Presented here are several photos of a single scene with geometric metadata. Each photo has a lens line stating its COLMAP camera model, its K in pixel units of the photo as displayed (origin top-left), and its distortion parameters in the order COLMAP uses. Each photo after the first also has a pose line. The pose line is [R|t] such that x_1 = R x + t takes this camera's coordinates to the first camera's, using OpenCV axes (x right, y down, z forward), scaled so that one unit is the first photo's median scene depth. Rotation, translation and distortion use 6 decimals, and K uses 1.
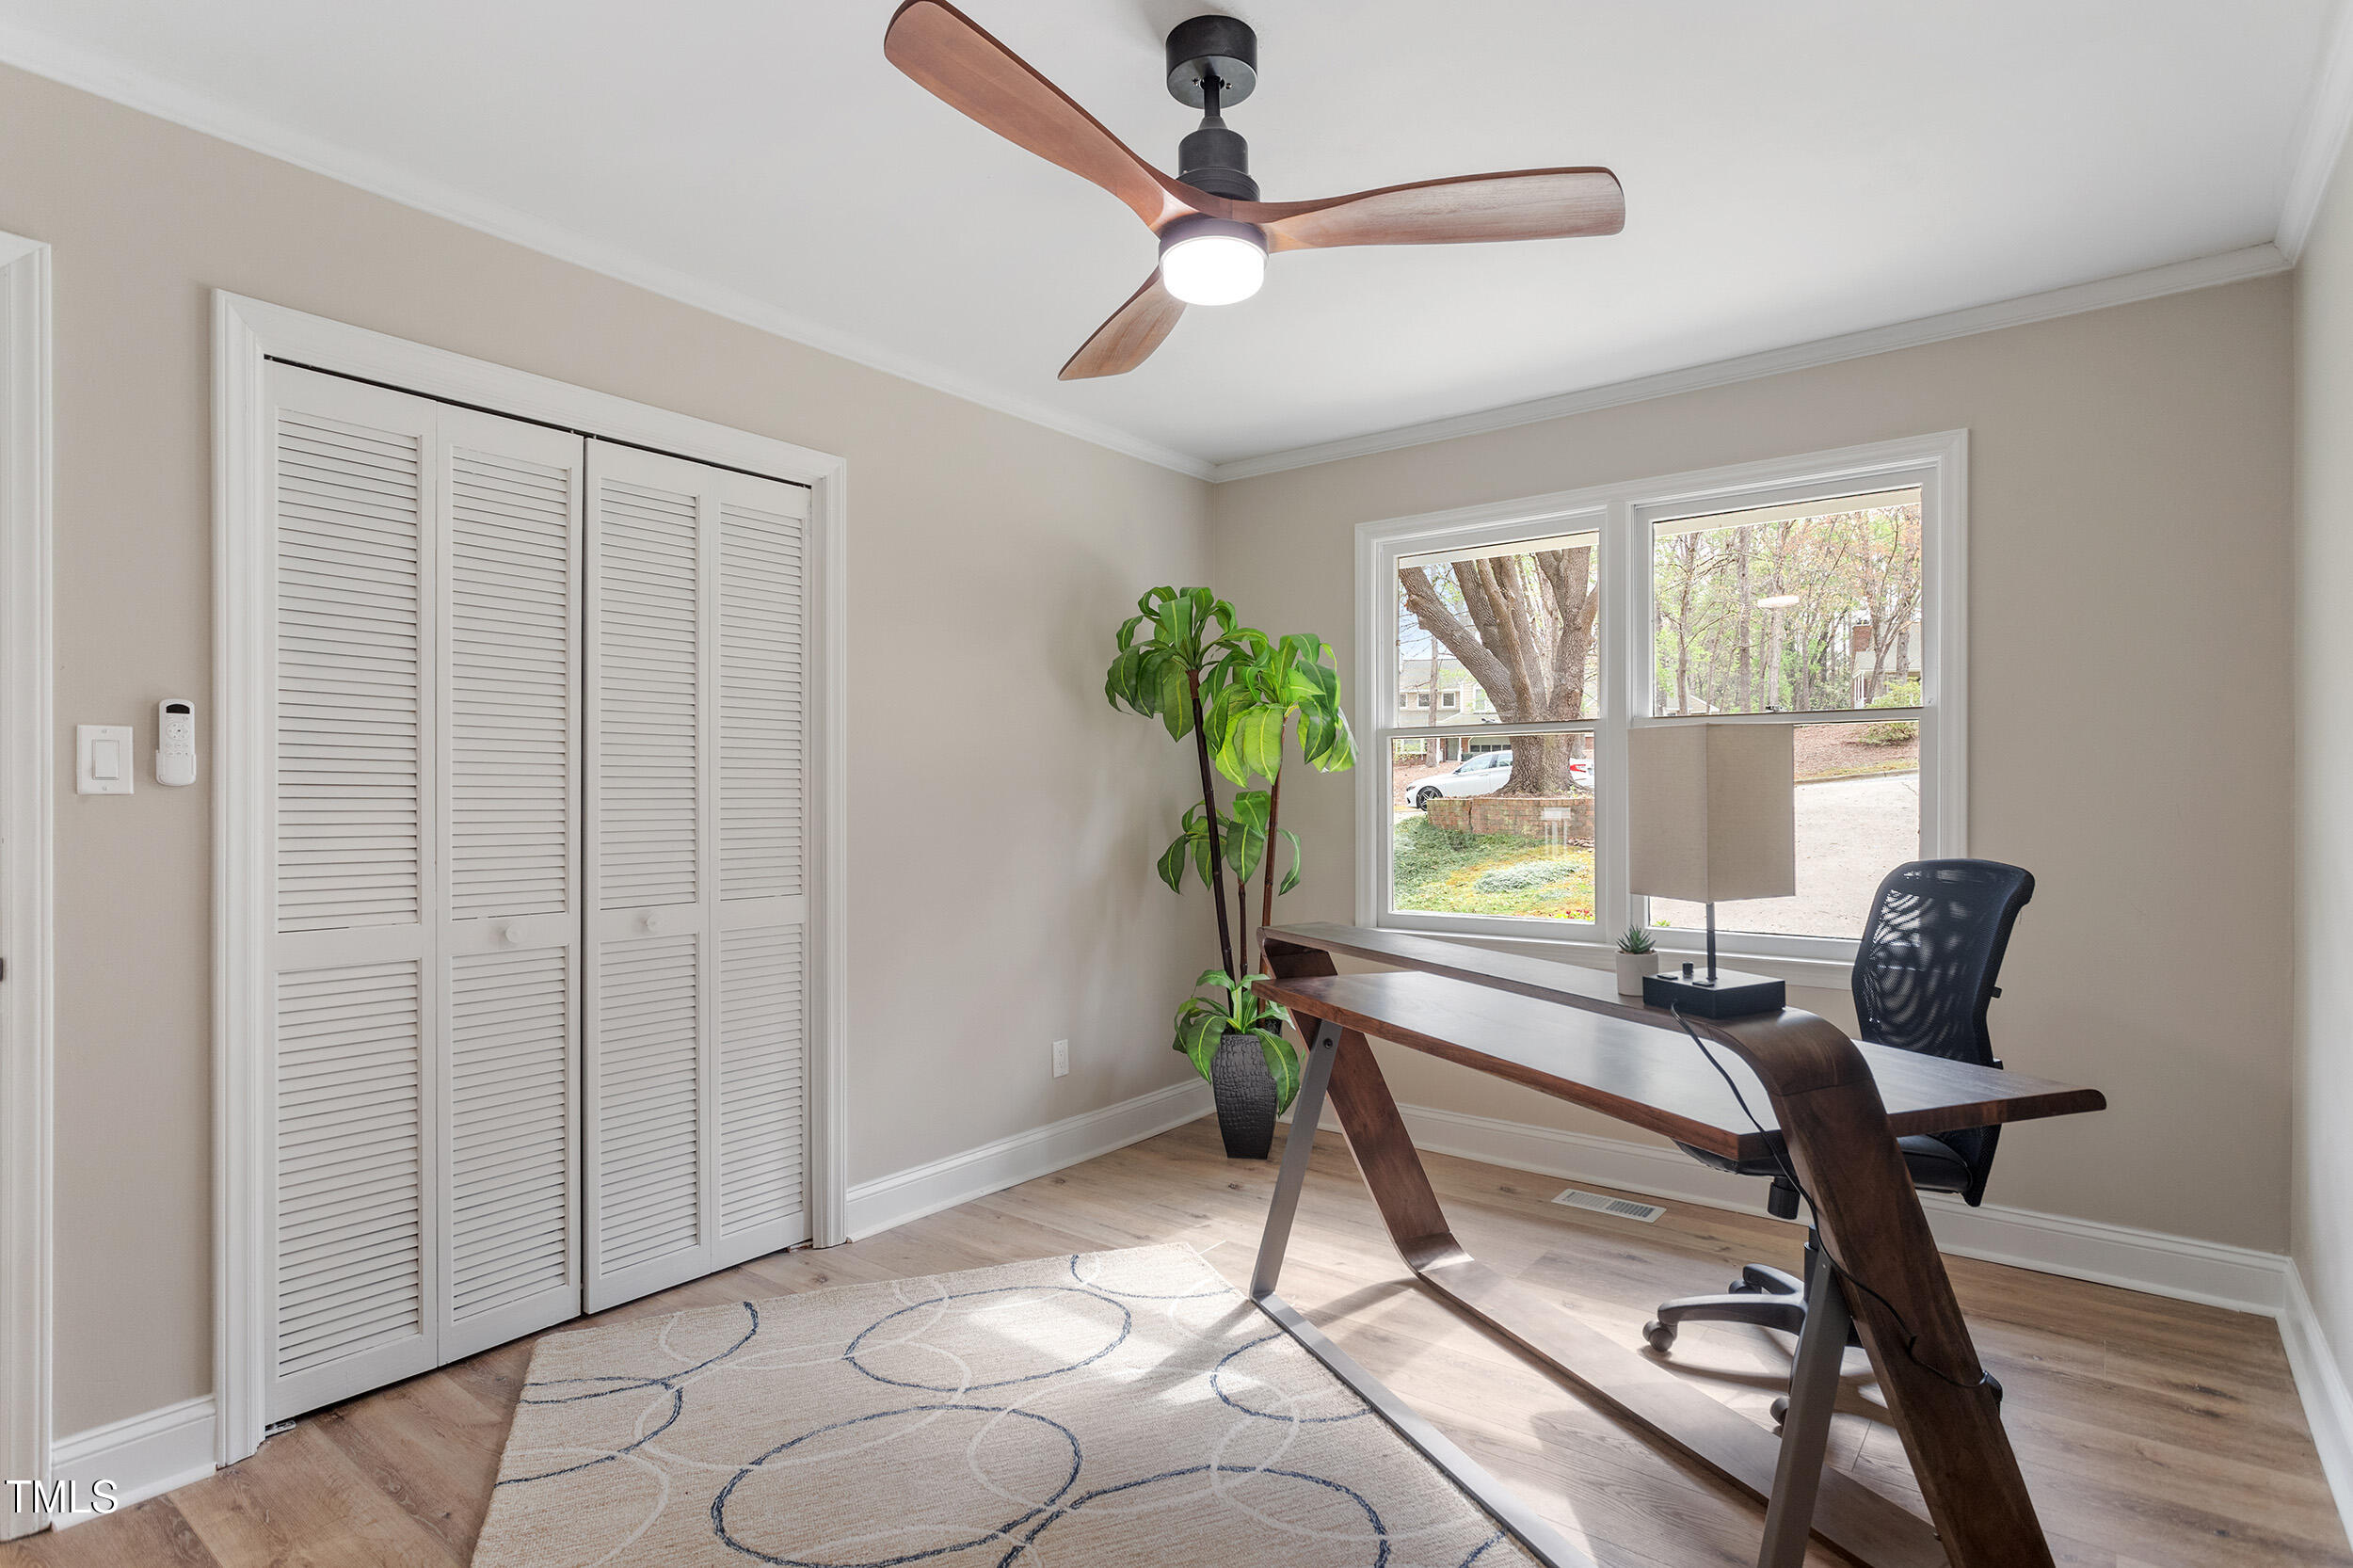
lens RADIAL K [[1171.1, 0, 1183.9], [0, 1171.1, 749.0], [0, 0, 1]] dist [-0.005735, 0.000178]
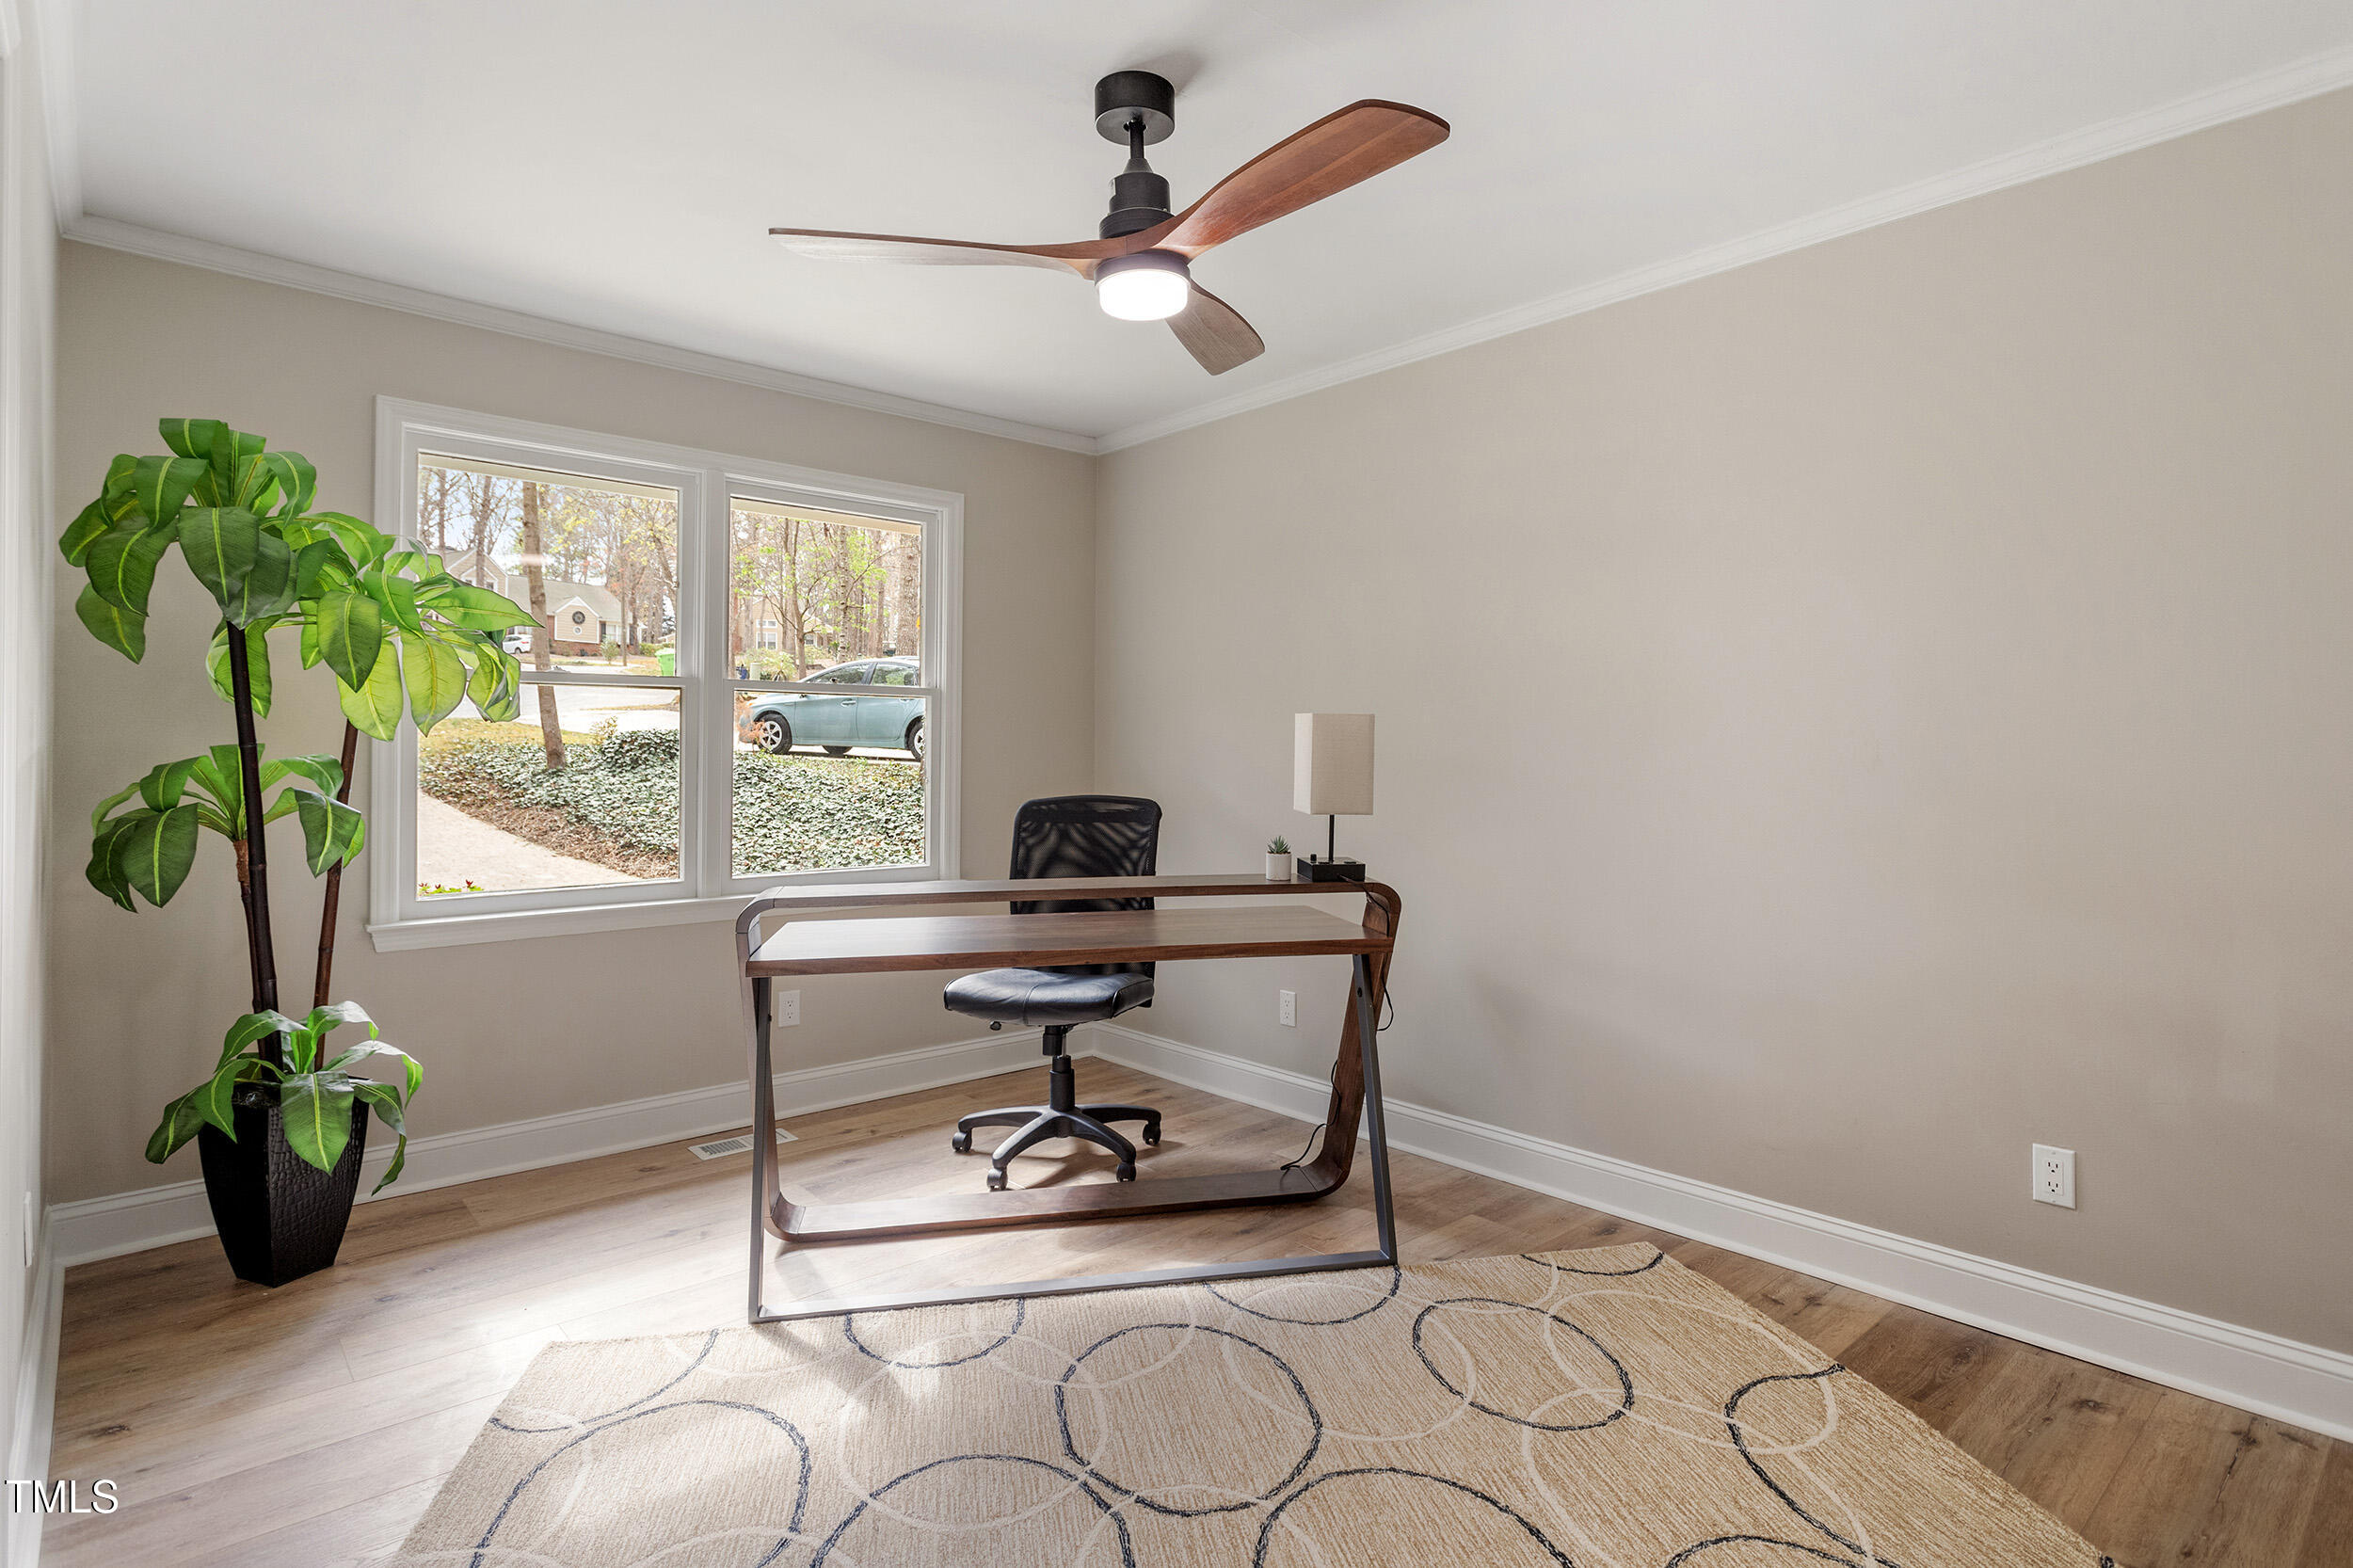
lens RADIAL K [[1171.1, 0, 1183.9], [0, 1171.1, 749.0], [0, 0, 1]] dist [-0.005735, 0.000178]
pose [[0.207834, 0.005038, 0.978151, -0.729667], [-0.038852, 0.999240, 0.003108, 0.019081], [-0.977392, -0.038649, 0.207872, 0.503042]]
